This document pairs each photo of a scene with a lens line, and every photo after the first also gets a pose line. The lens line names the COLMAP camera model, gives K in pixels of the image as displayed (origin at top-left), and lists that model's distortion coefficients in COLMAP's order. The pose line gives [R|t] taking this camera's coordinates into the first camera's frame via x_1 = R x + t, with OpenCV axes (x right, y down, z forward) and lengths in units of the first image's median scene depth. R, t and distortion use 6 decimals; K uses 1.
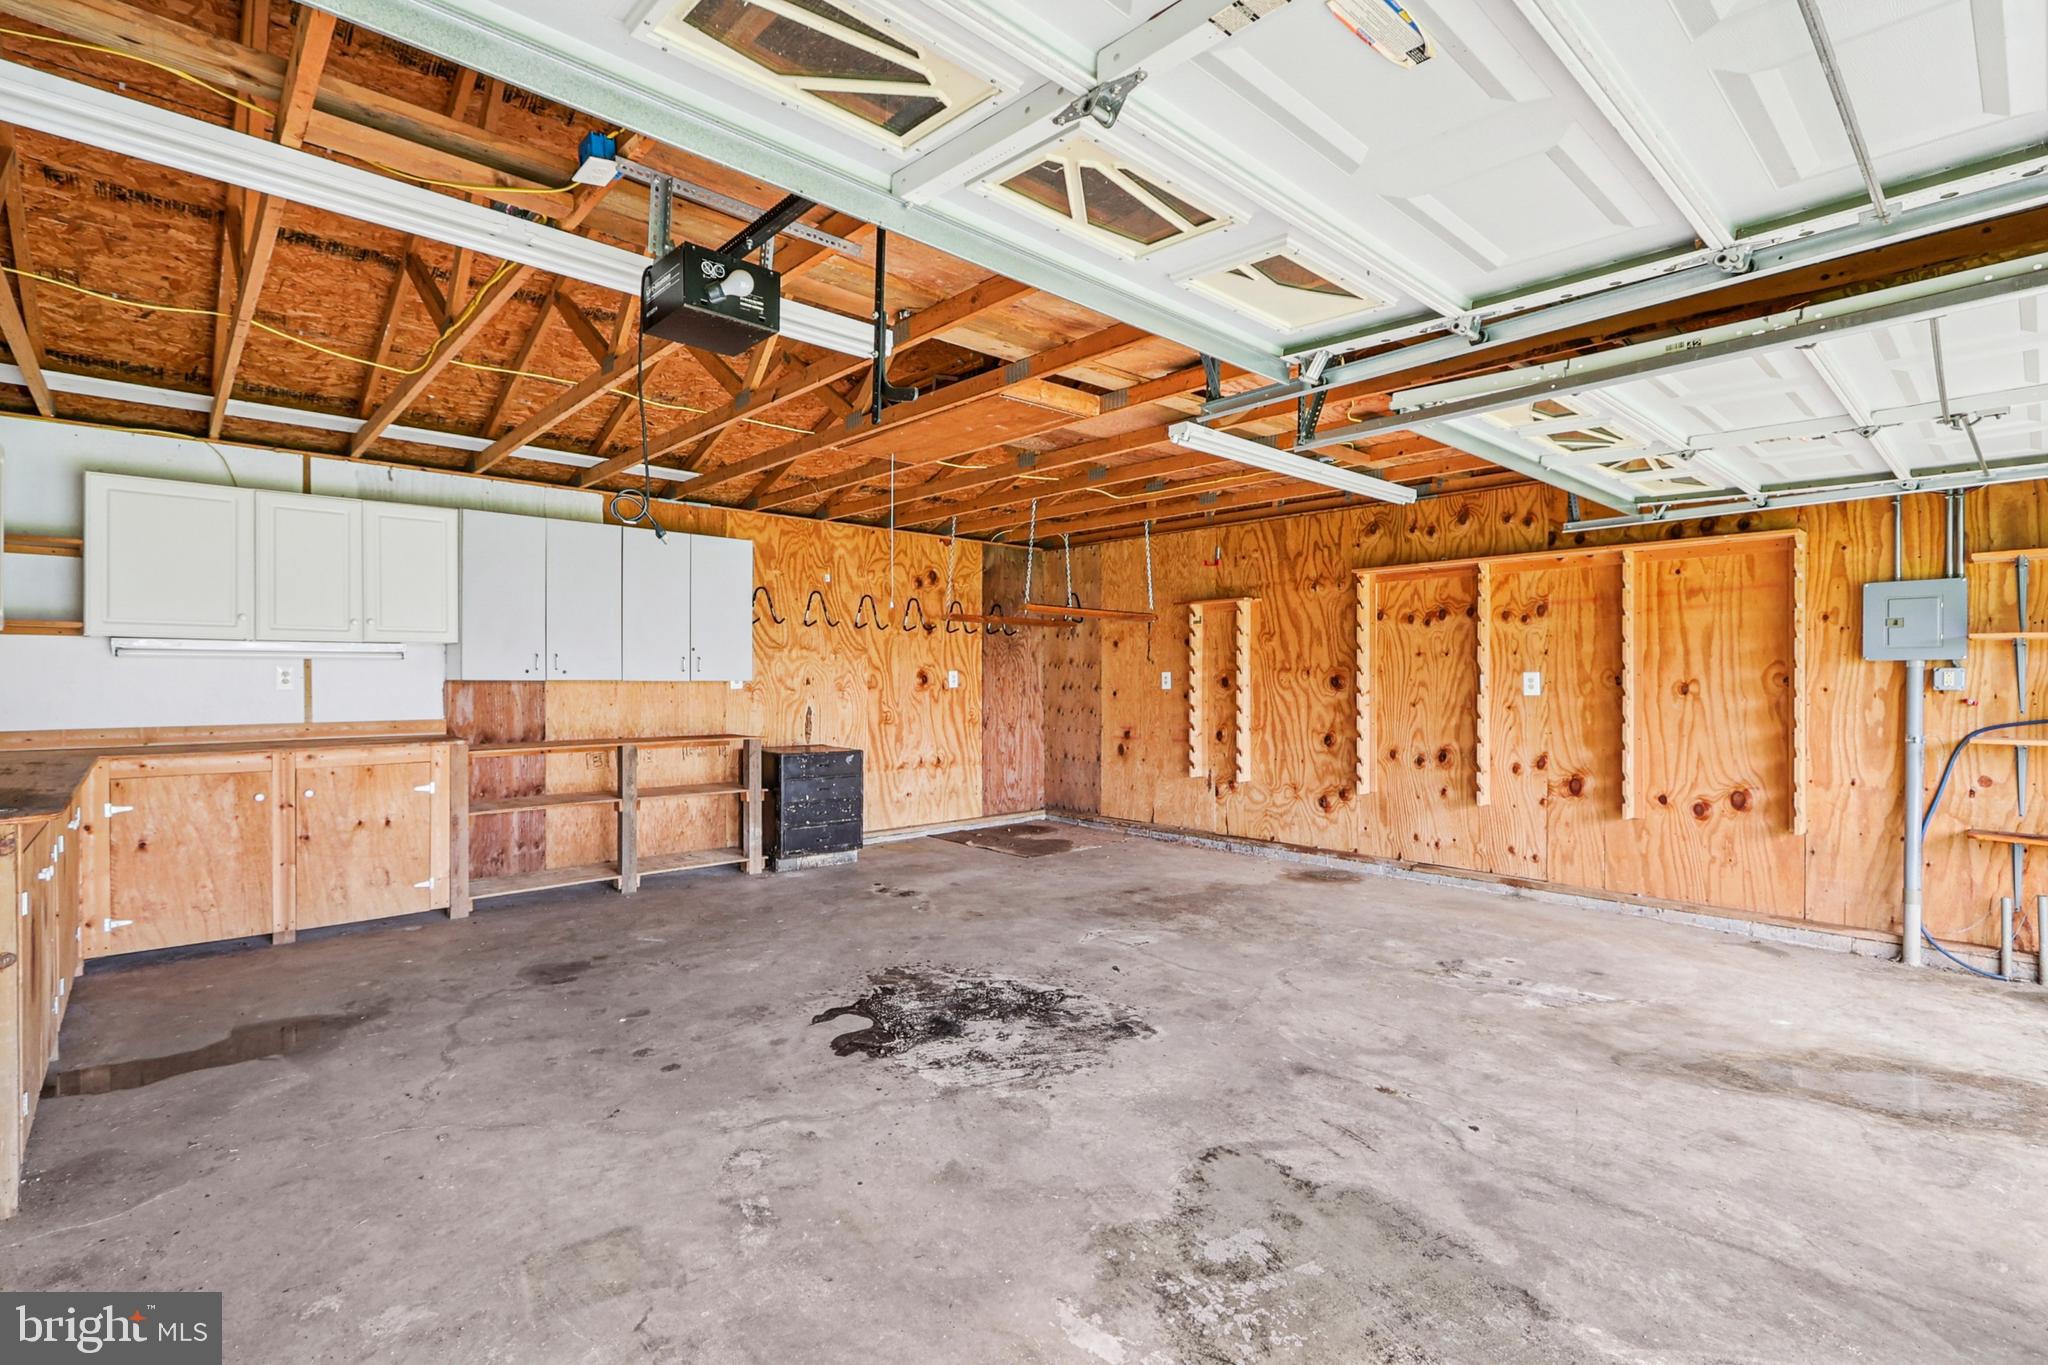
lens RADIAL K [[947.6, 0, 1018.4], [0, 947.6, 677.1], [0, 0, 1]] dist [0.001324, -0.000065]
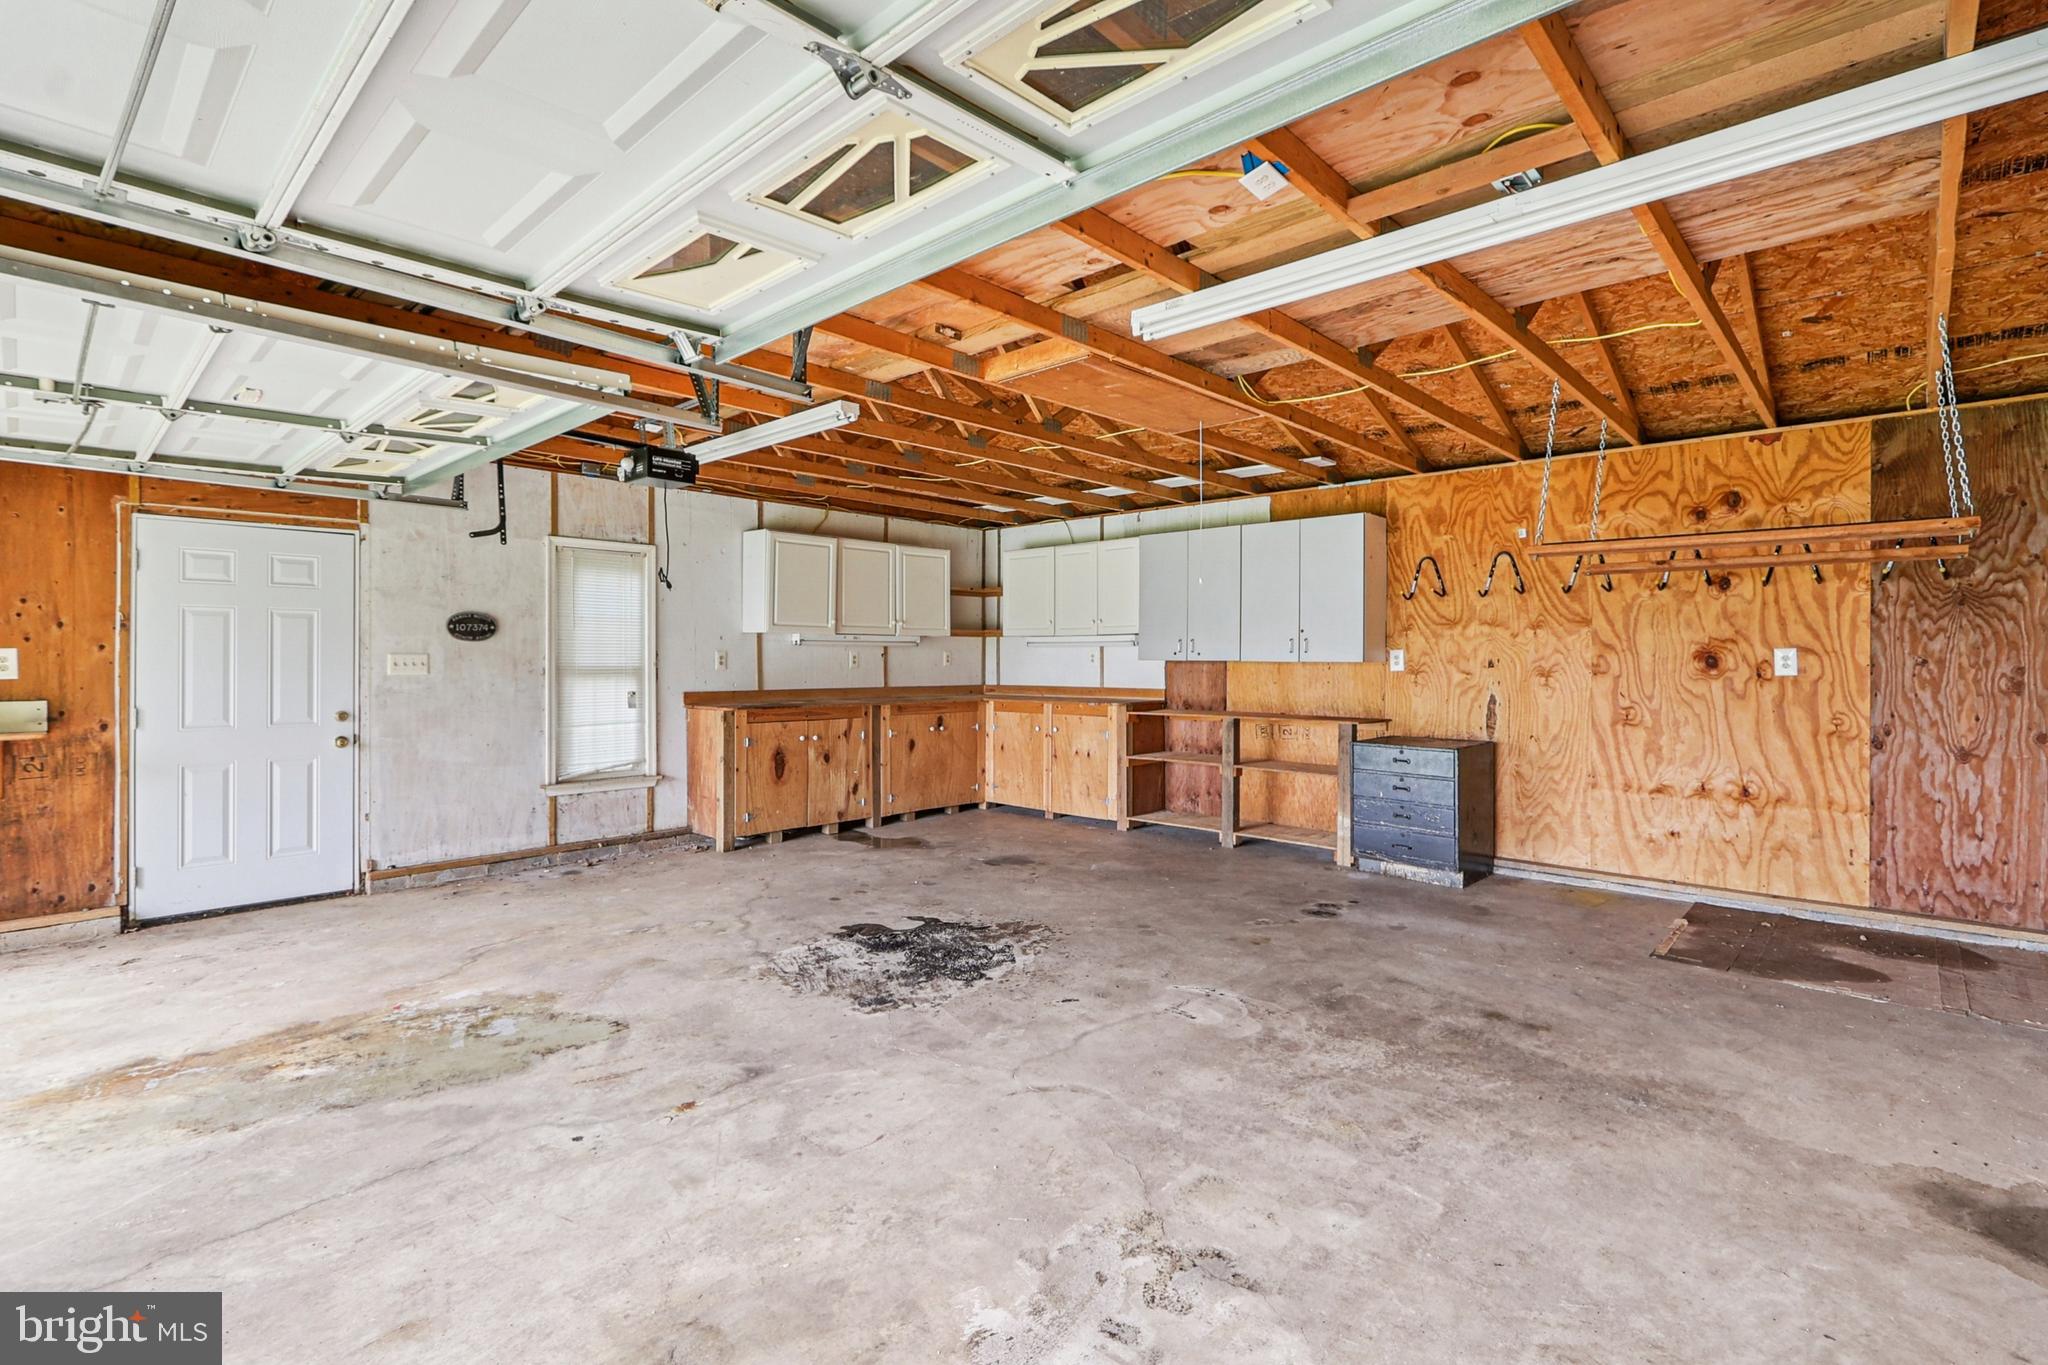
lens RADIAL K [[930.1, 0, 1001.9], [0, 930.1, 649.9], [0, 0, 1]] dist [0.000981, -0.000016]
pose [[0.071625, -0.009922, -0.997382, 0.989959], [-0.001927, 0.999947, -0.010086, 0.003015], [0.997430, 0.002644, 0.071602, 0.936020]]
